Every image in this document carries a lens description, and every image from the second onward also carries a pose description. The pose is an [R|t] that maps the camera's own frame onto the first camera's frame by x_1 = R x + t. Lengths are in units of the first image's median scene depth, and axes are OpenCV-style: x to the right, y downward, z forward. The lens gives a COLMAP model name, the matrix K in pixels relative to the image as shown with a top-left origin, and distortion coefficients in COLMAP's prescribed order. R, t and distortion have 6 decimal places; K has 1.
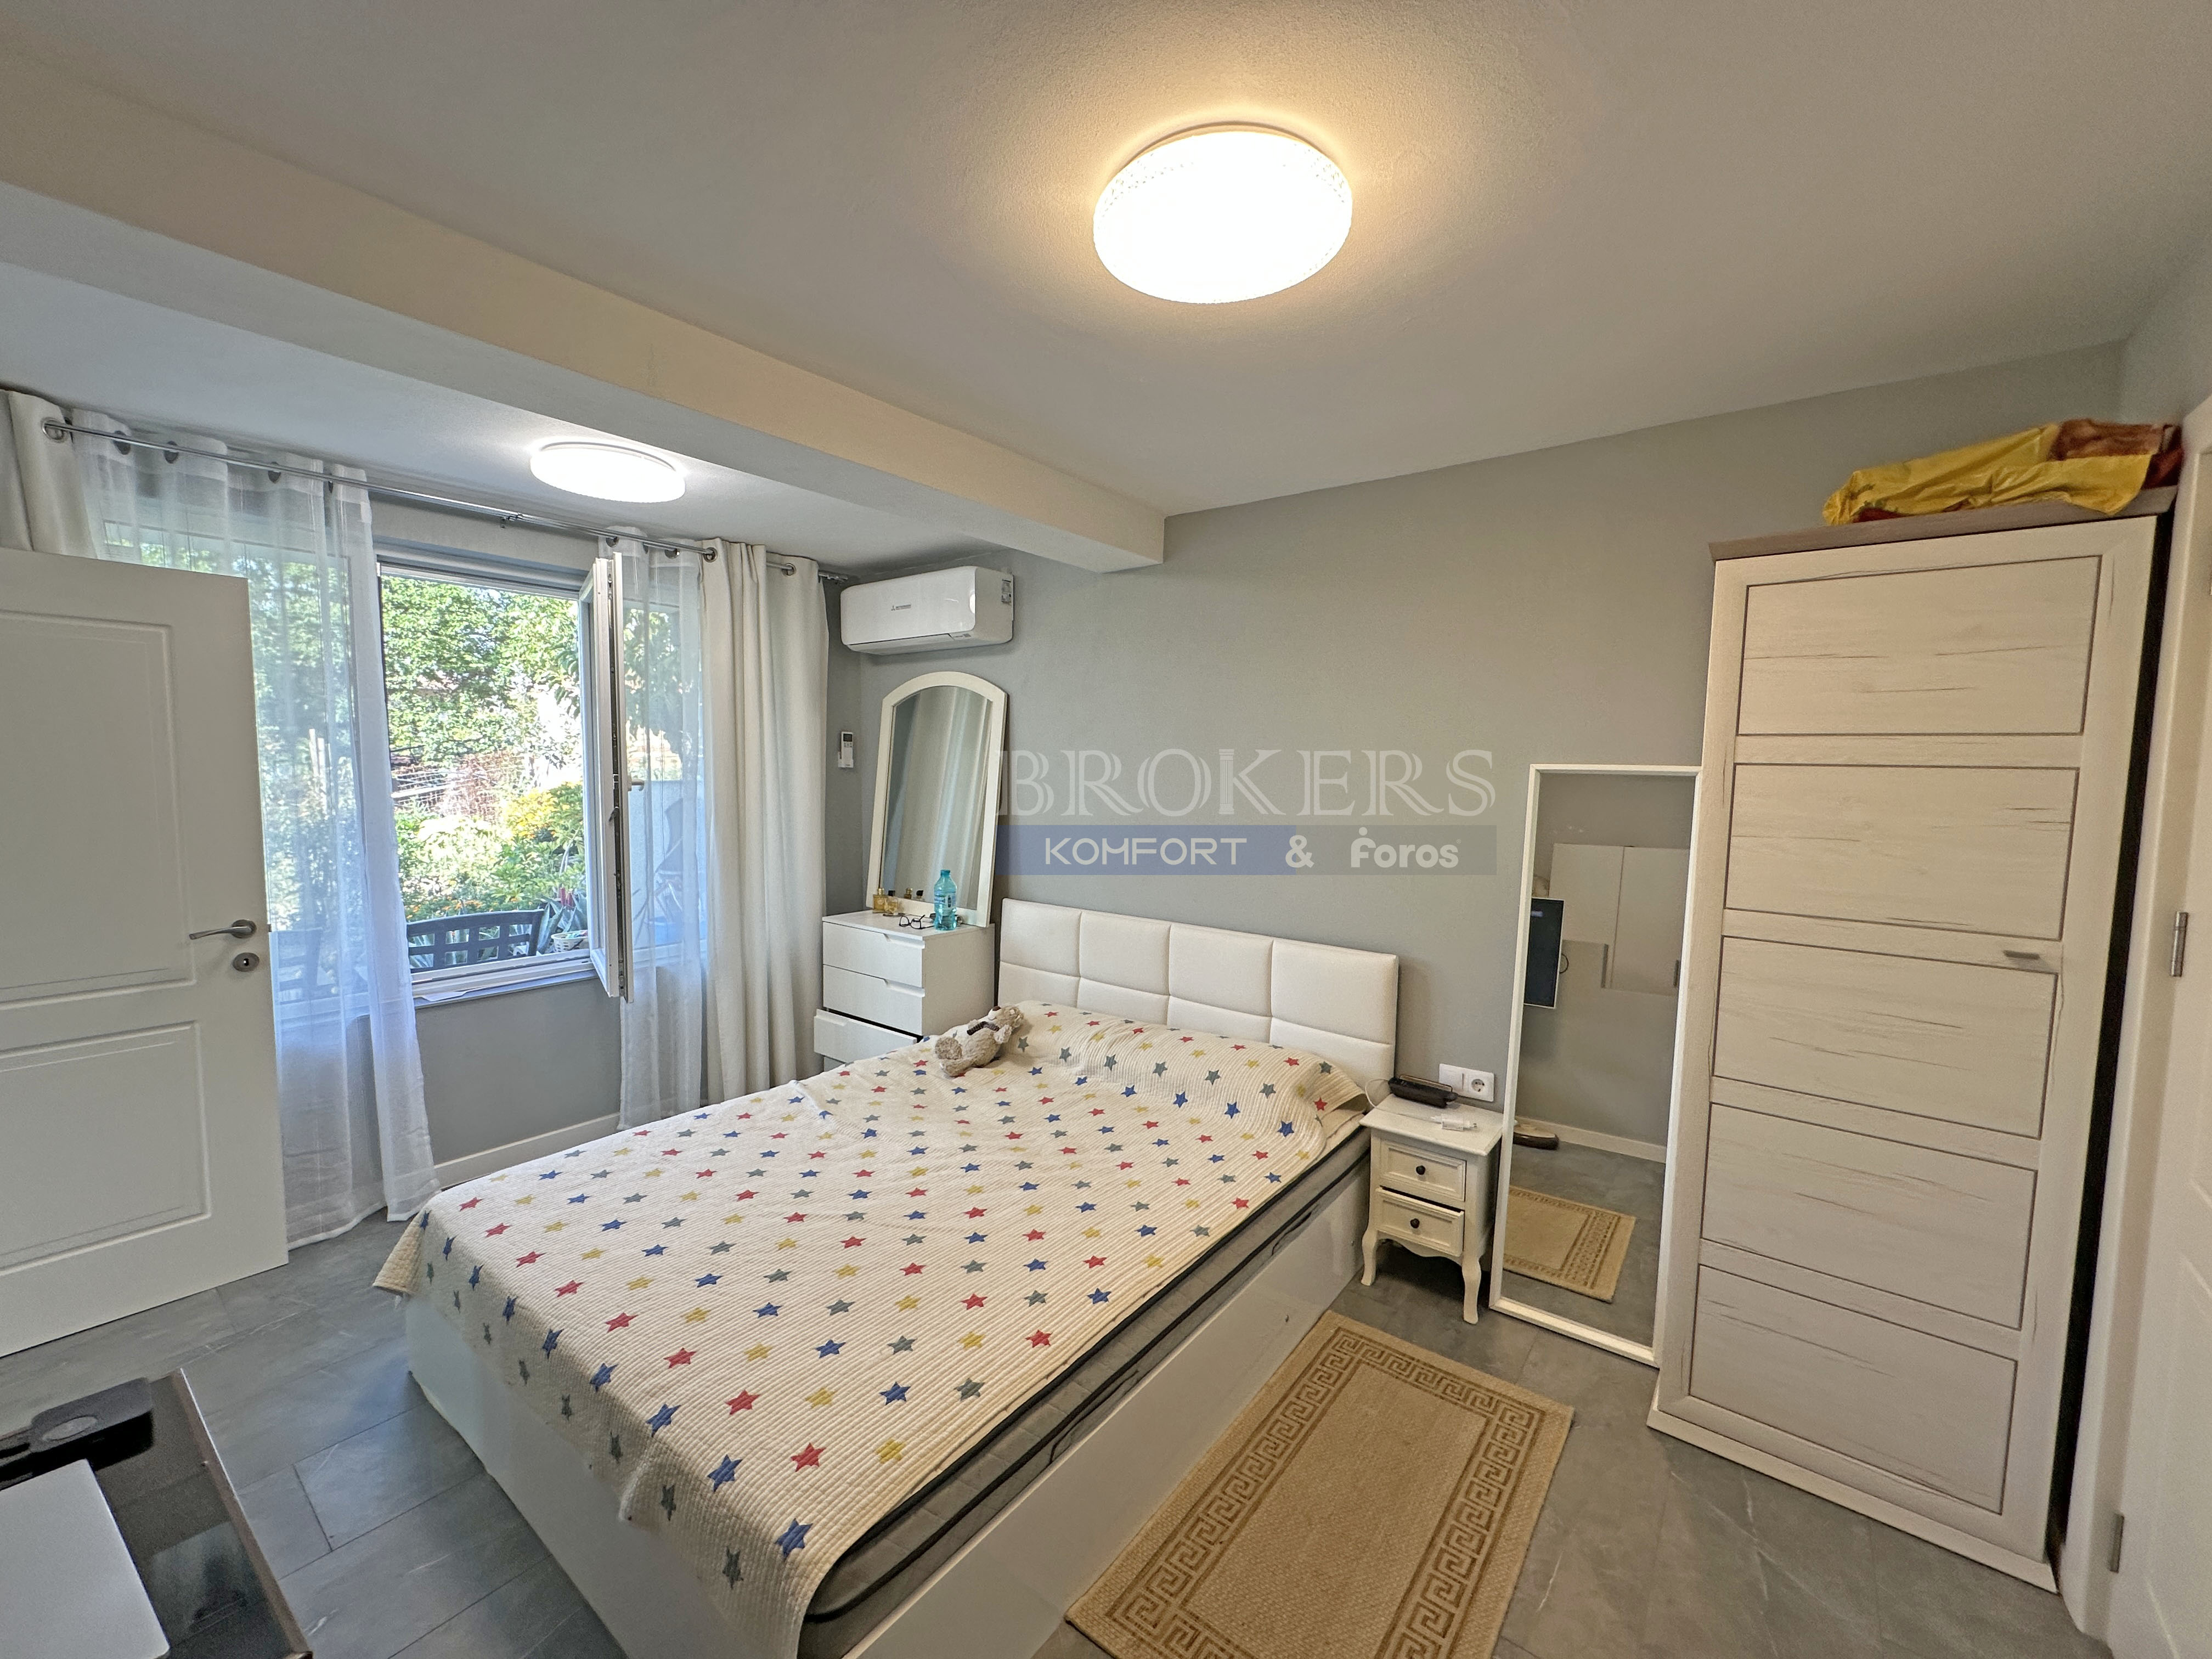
lens RADIAL K [[884.4, 0, 1102.0], [0, 884.4, 828.8], [0, 0, 1]] dist [-0.004420, 0.001668]
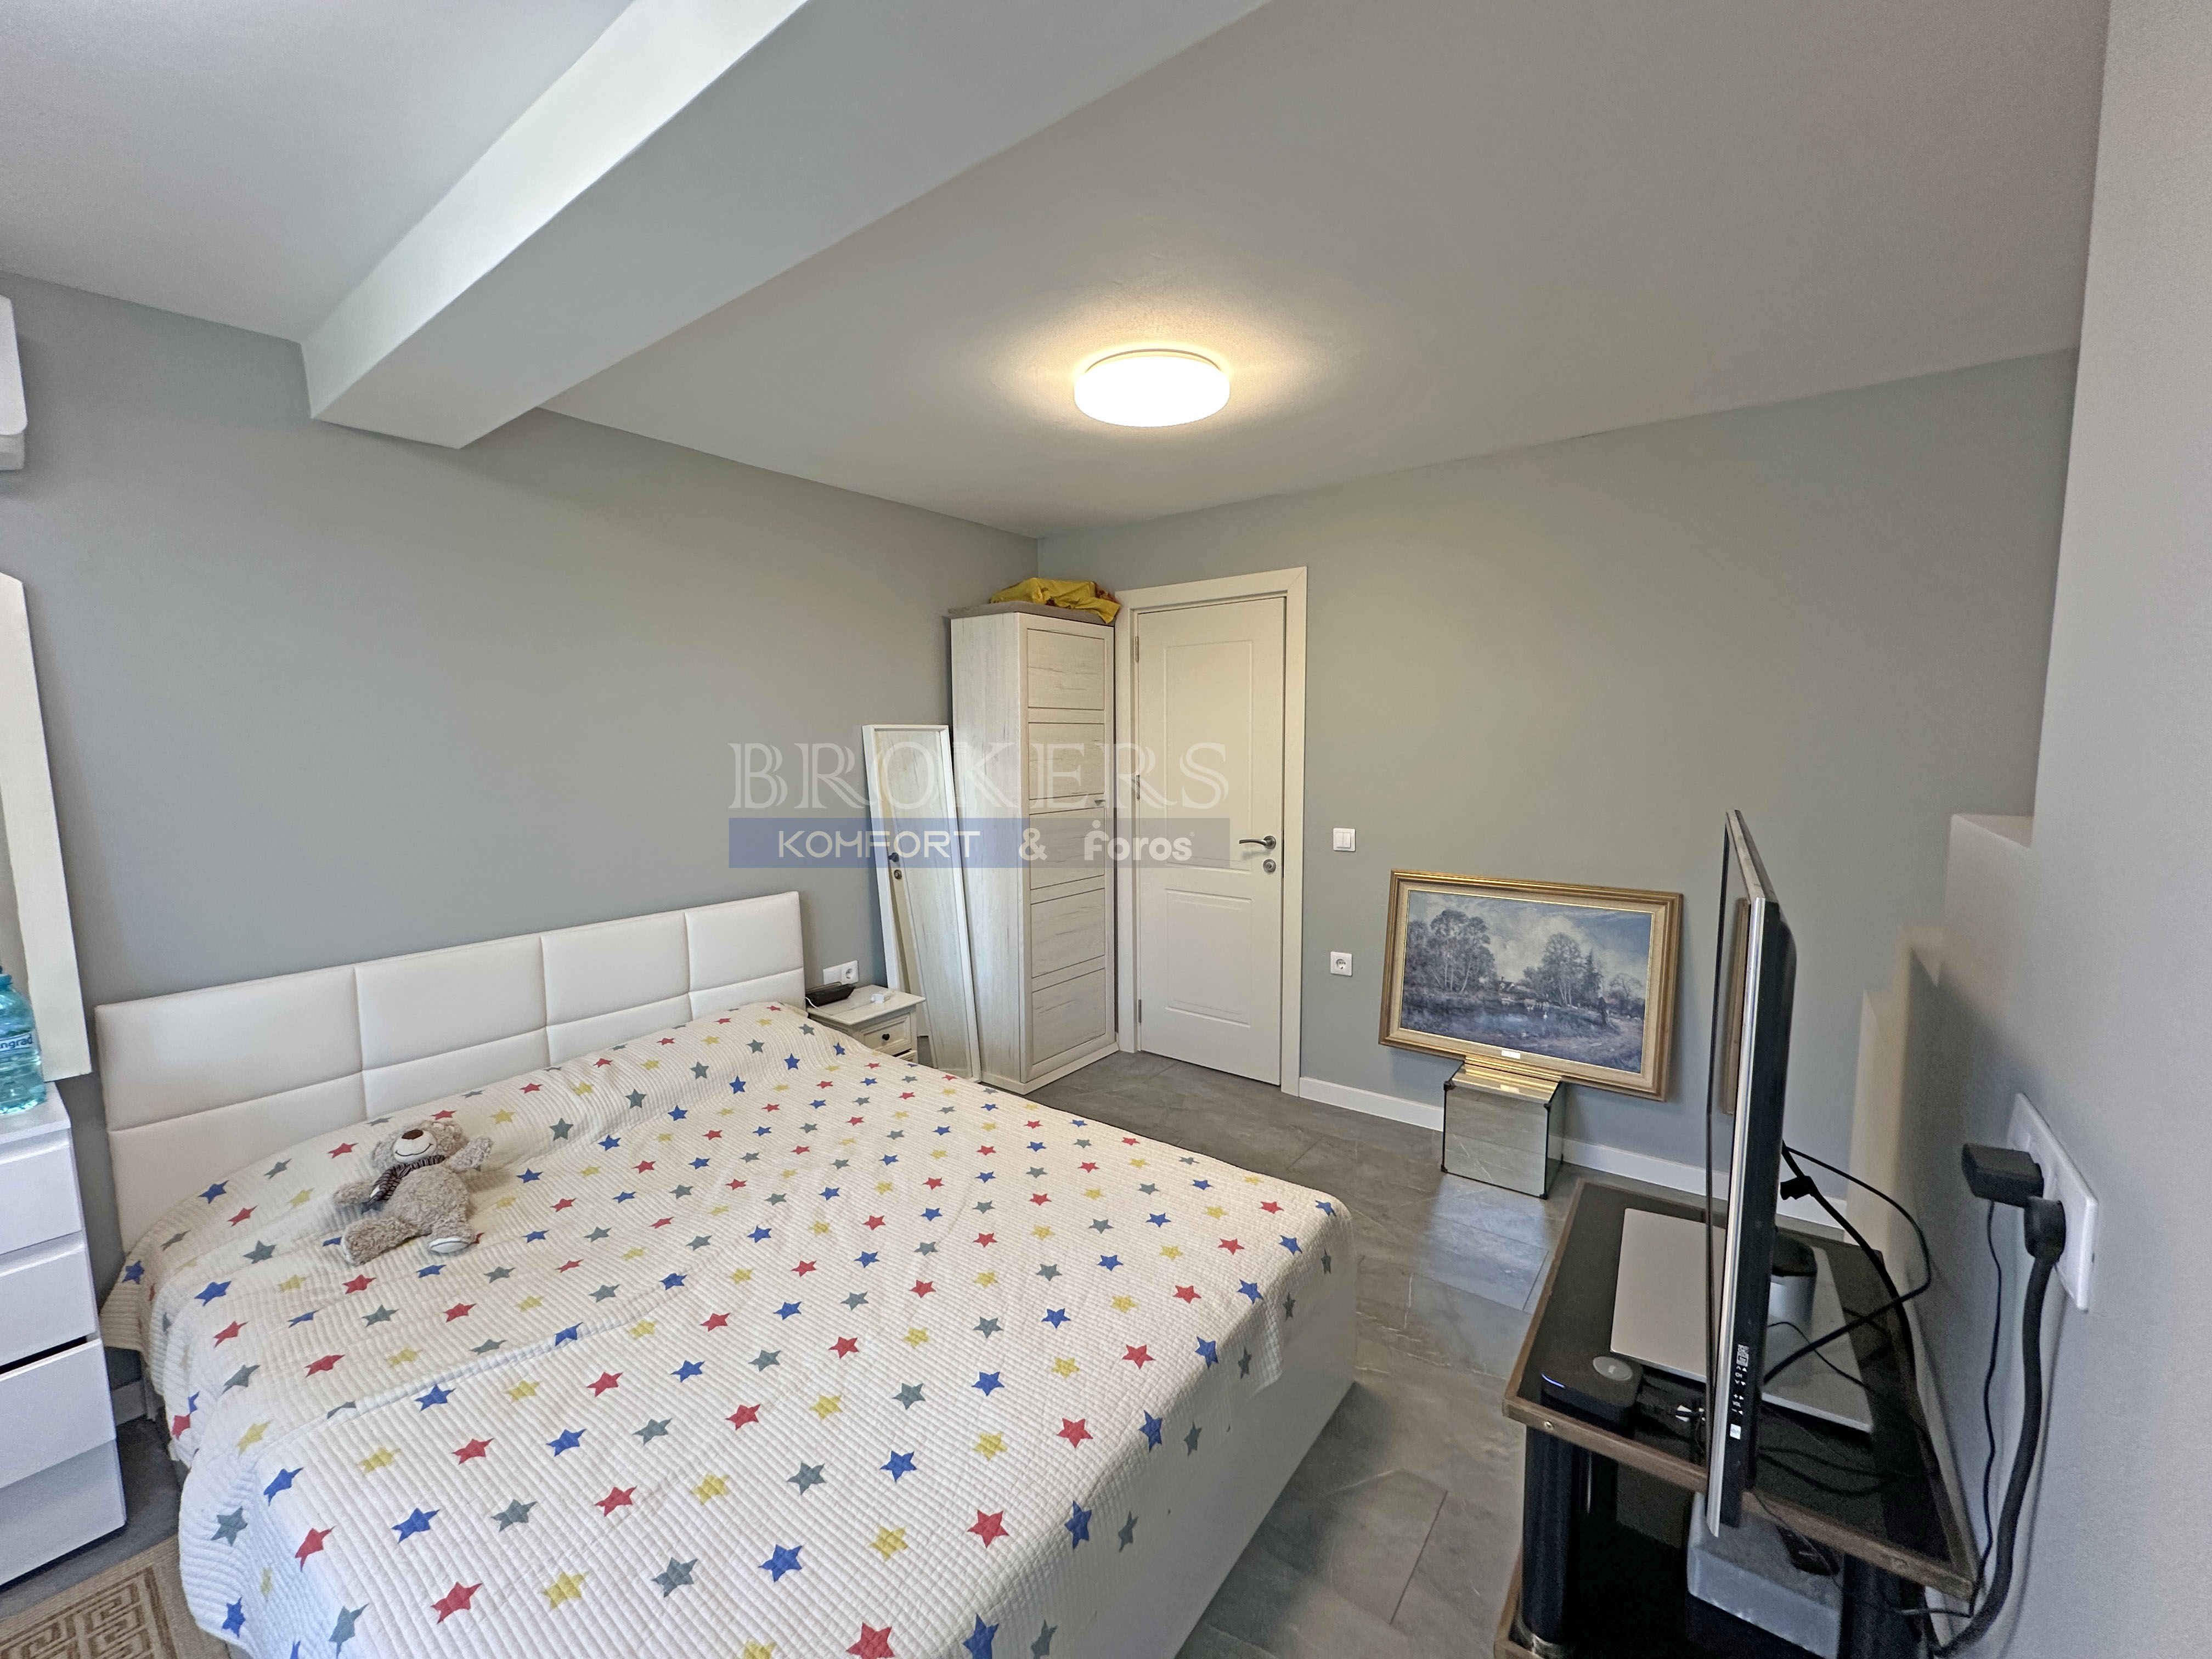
lens RADIAL K [[884.4, 0, 1100.8], [0, 884.4, 834.6], [0, 0, 1]] dist [-0.004420, 0.001668]
pose [[-0.015873, -0.124562, 0.992085, -1.022849], [0.082864, 0.988633, 0.125454, -0.053457], [-0.996434, 0.084200, -0.005371, 0.752058]]
